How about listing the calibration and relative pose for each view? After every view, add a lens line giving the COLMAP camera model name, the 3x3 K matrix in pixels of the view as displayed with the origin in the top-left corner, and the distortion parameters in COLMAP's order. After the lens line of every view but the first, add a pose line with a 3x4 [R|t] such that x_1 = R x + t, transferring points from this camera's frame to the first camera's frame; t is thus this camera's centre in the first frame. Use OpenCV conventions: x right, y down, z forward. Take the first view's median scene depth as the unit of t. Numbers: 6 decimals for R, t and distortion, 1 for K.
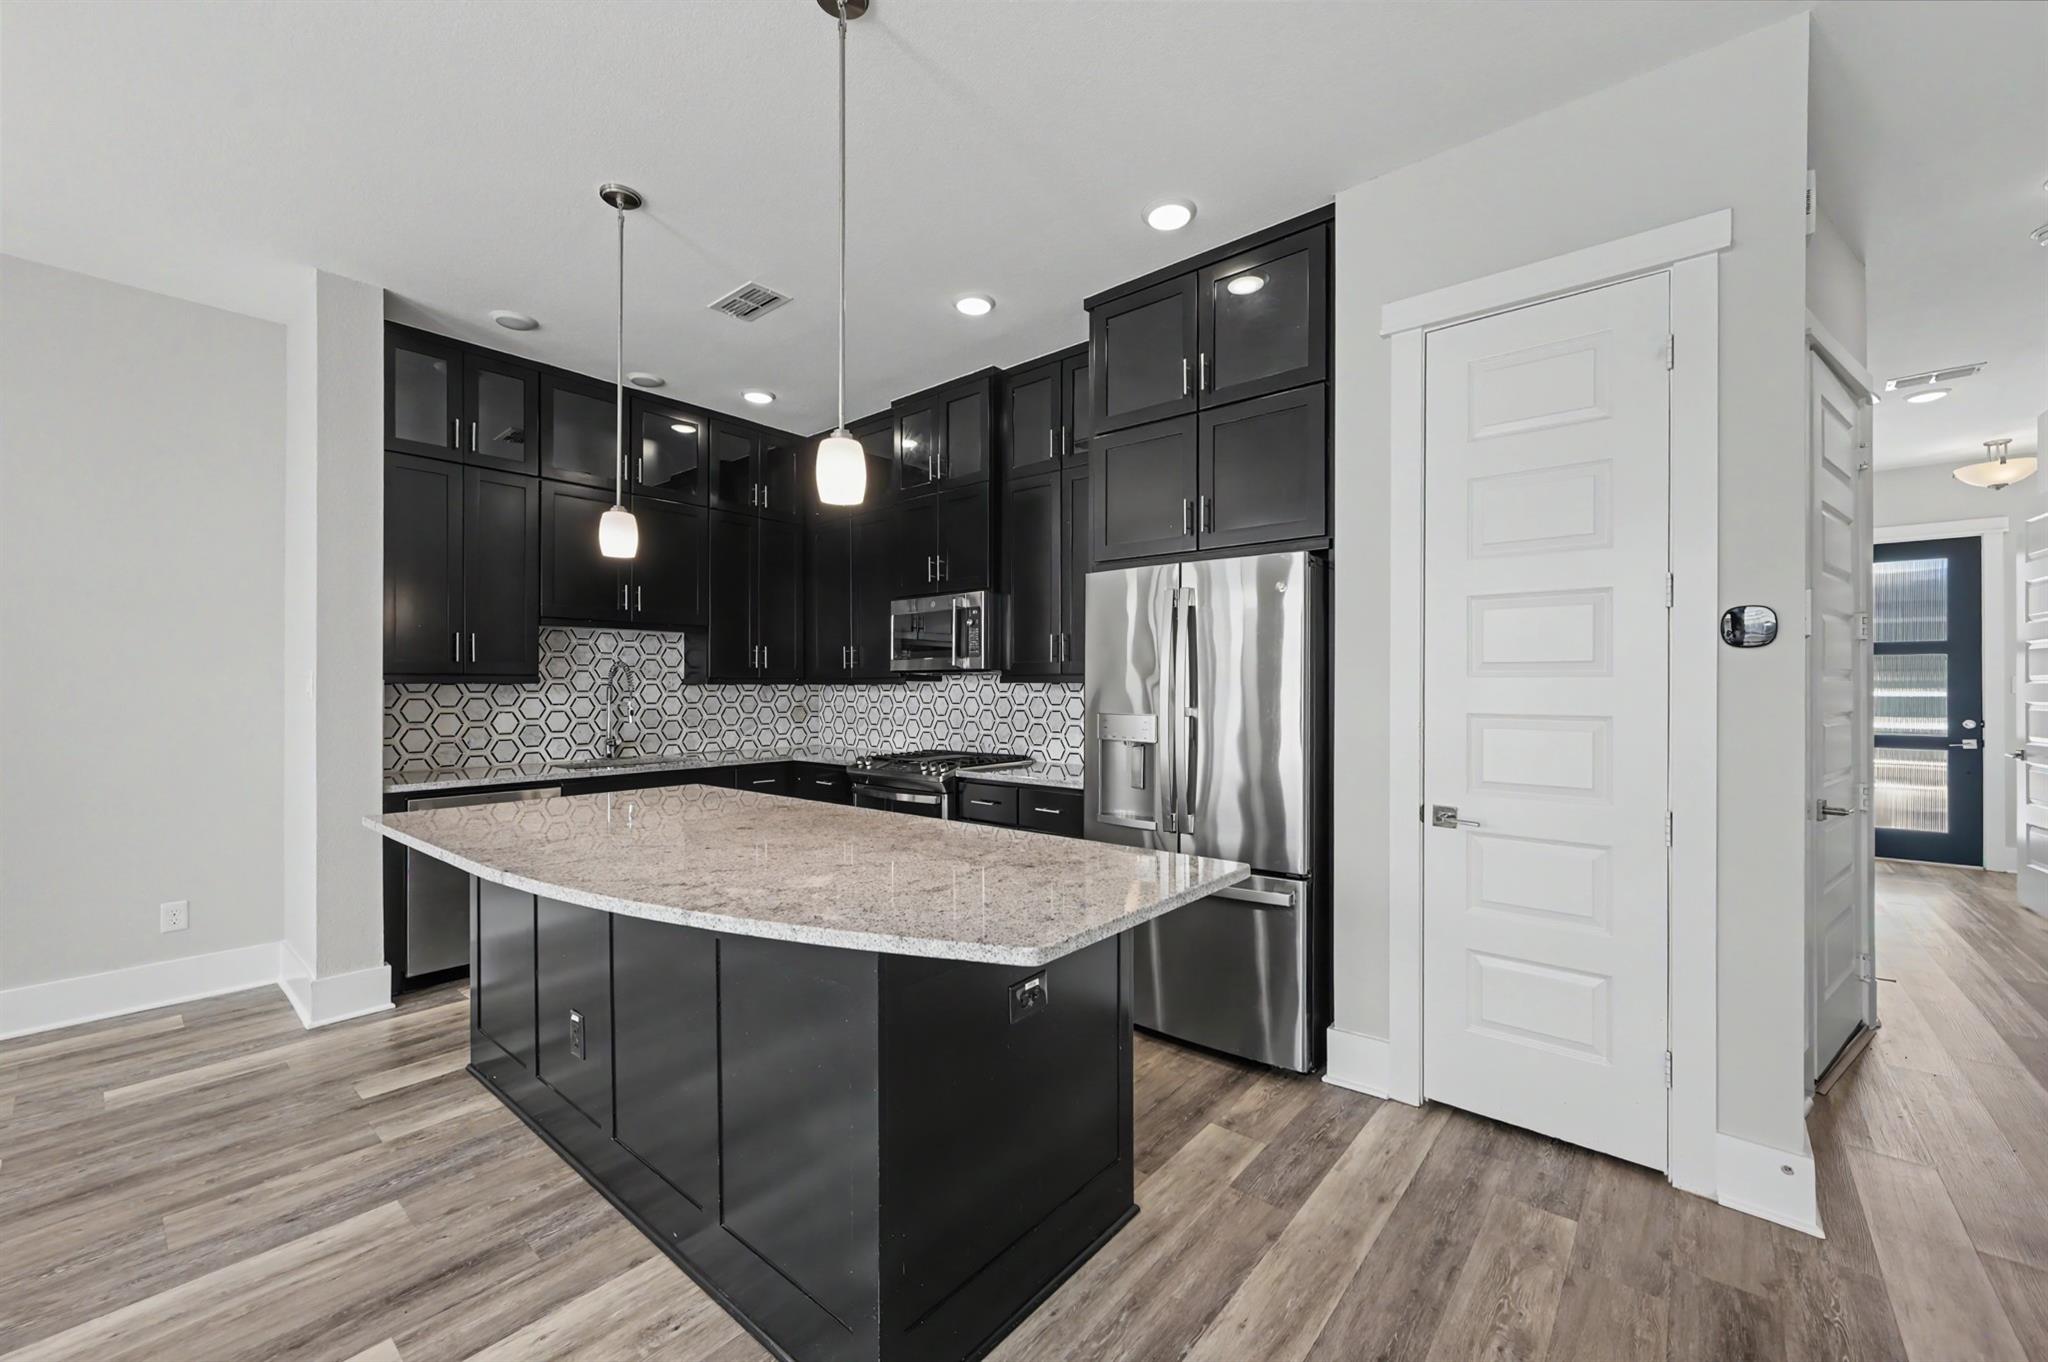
lens RADIAL K [[816.6, 0, 1026.7], [0, 816.6, 678.7], [0, 0, 1]] dist [-0.000273, 0.000390]
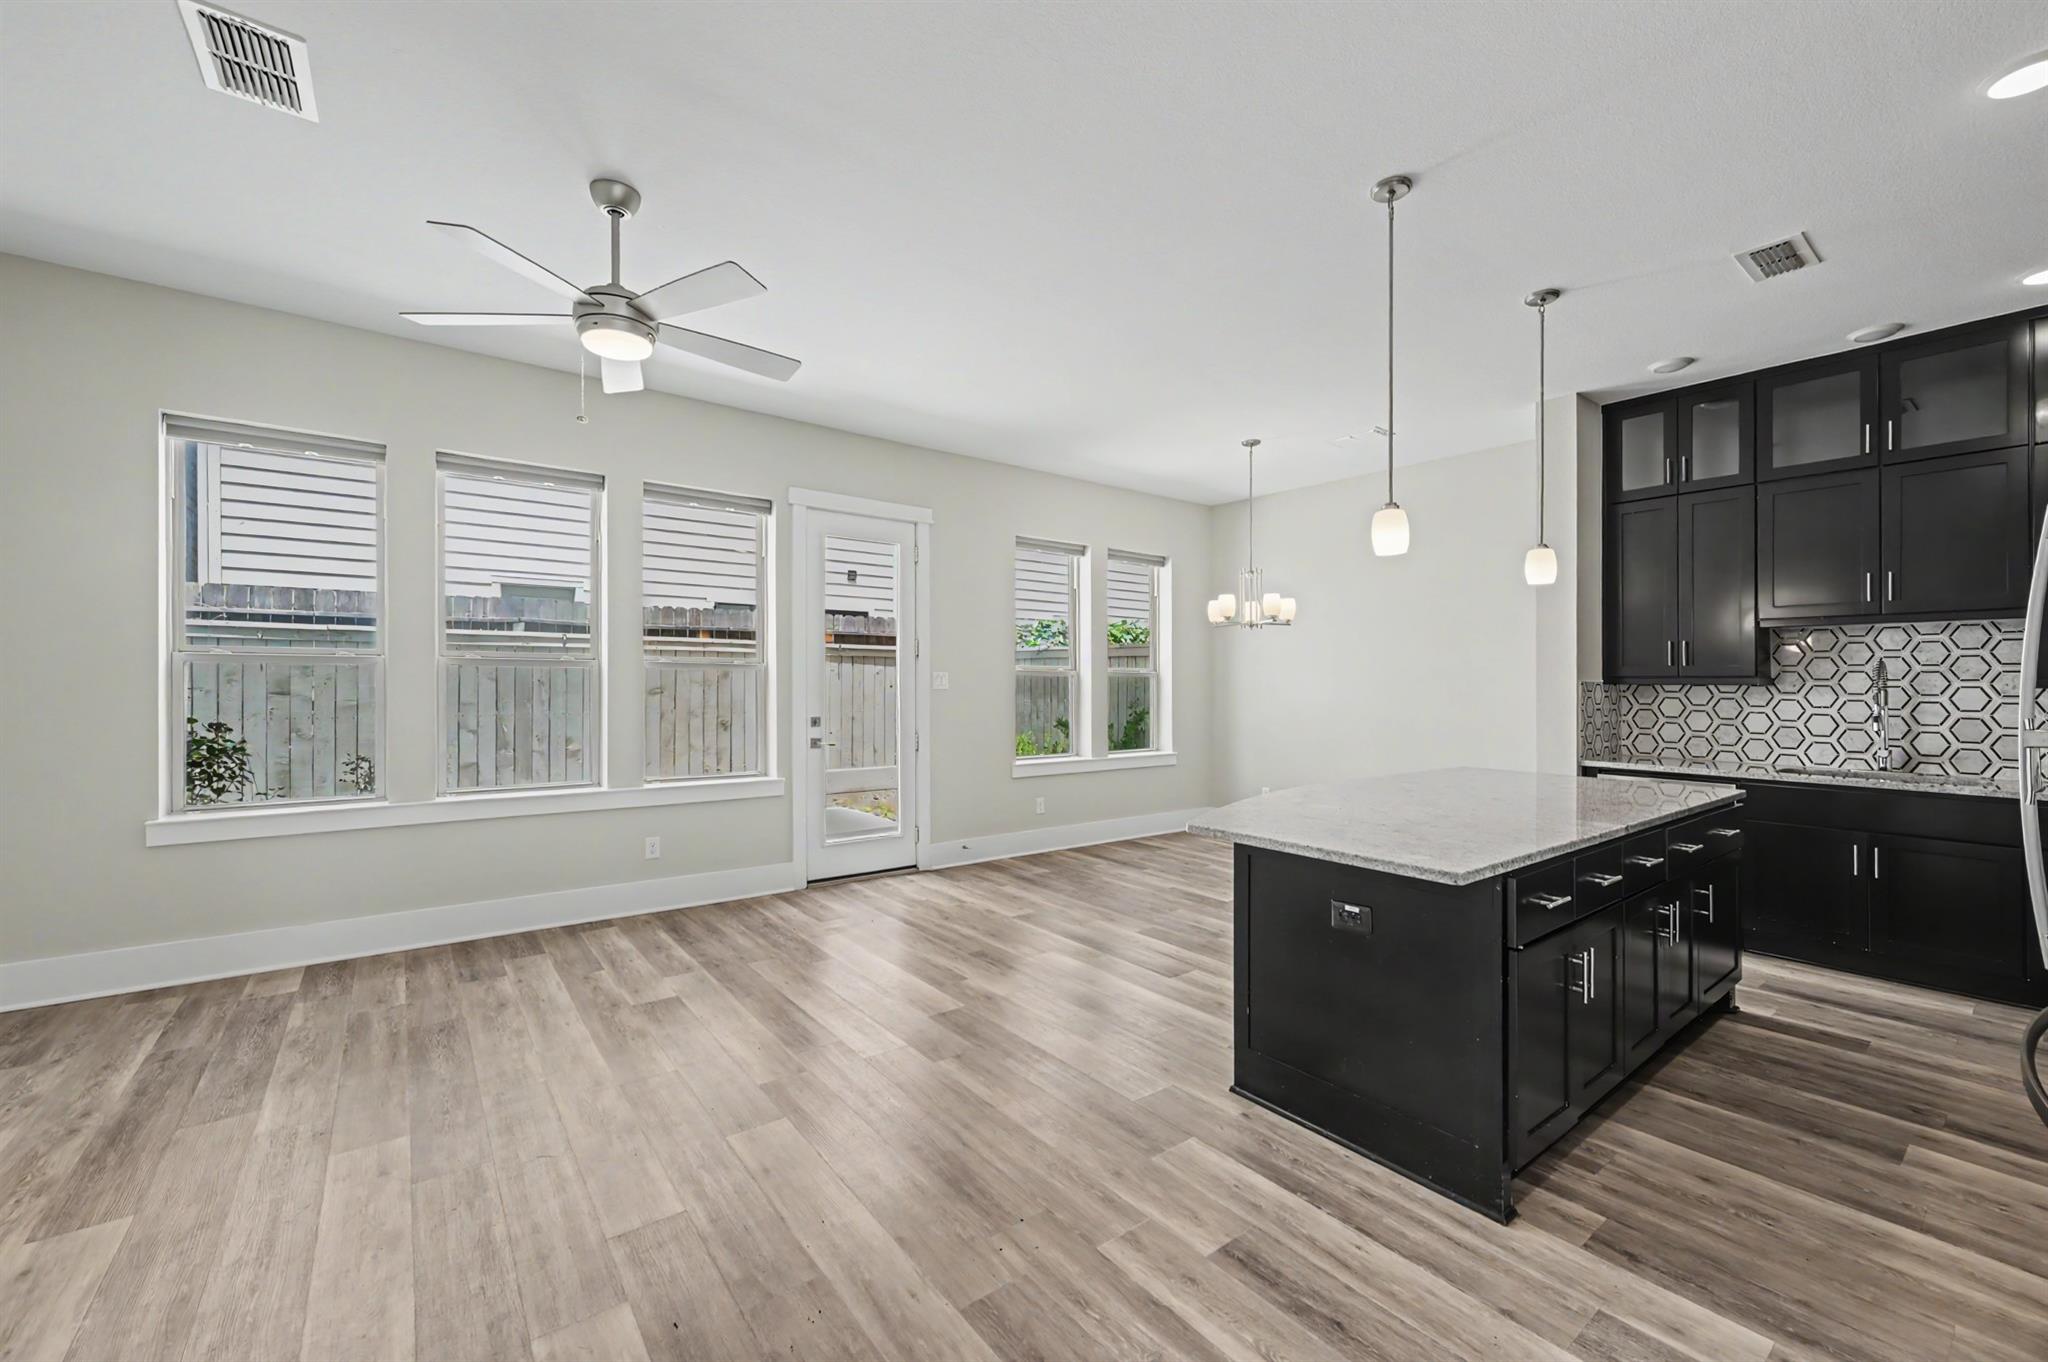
lens RADIAL K [[816.6, 0, 1031.9], [0, 816.6, 671.0], [0, 0, 1]] dist [-0.000273, 0.000390]
pose [[-0.205704, -0.013393, -0.978523, 0.583730], [0.001227, 0.999902, -0.013943, 0.001438], [0.978613, -0.004069, -0.205668, 0.311287]]
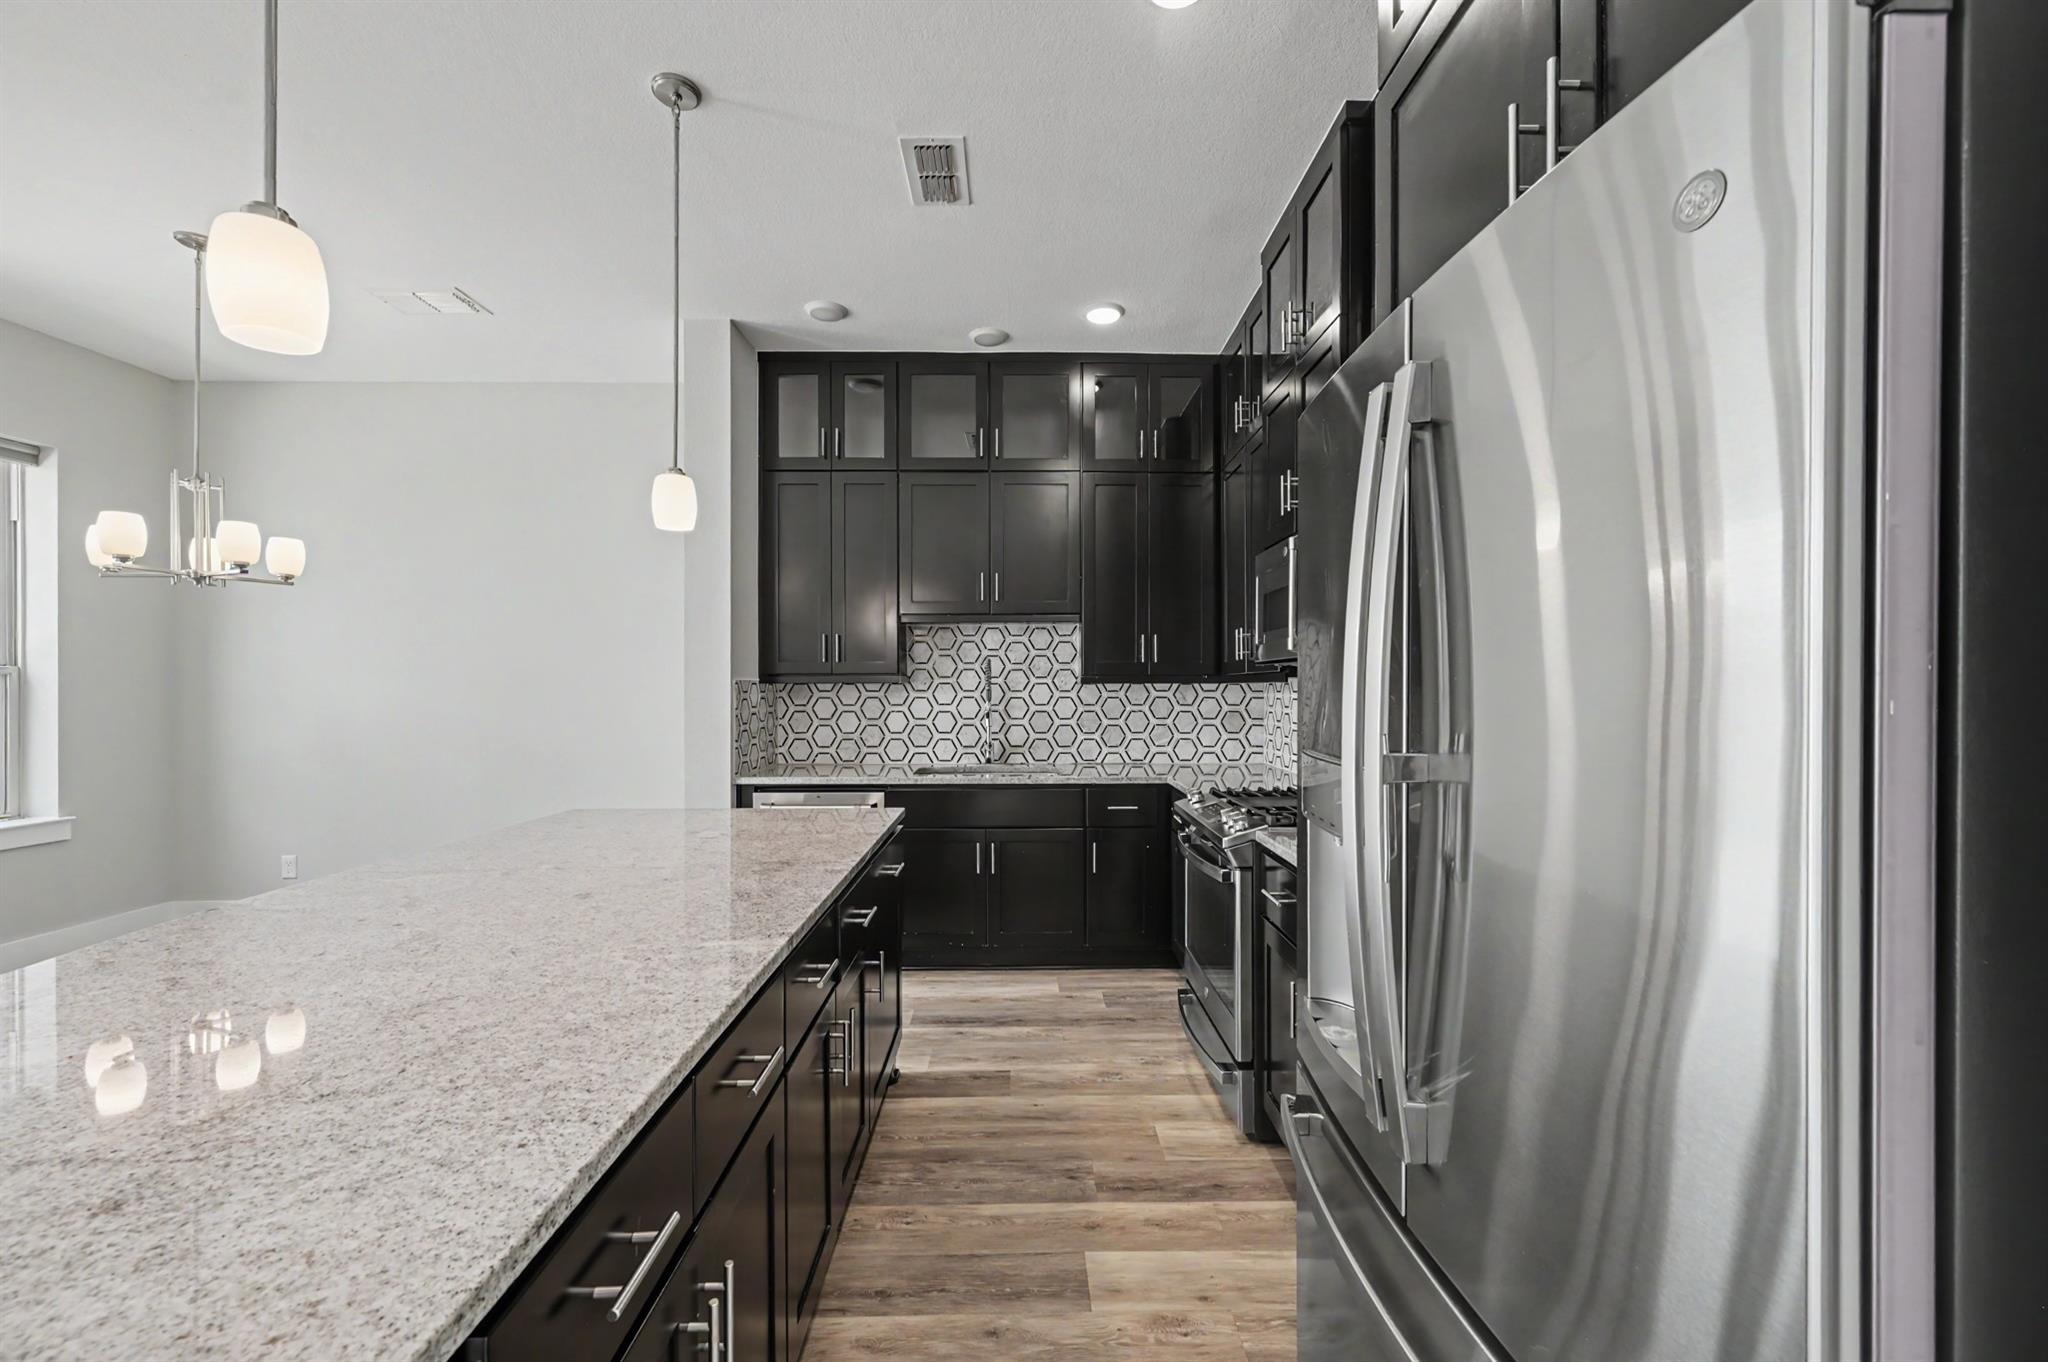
lens RADIAL K [[816.6, 0, 1025.1], [0, 816.6, 686.8], [0, 0, 1]] dist [-0.000273, 0.000390]
pose [[0.654880, -0.001741, -0.755731, 0.233975], [0.008098, 0.999956, 0.004714, 0.007079], [0.755689, -0.009208, 0.654866, 0.464561]]
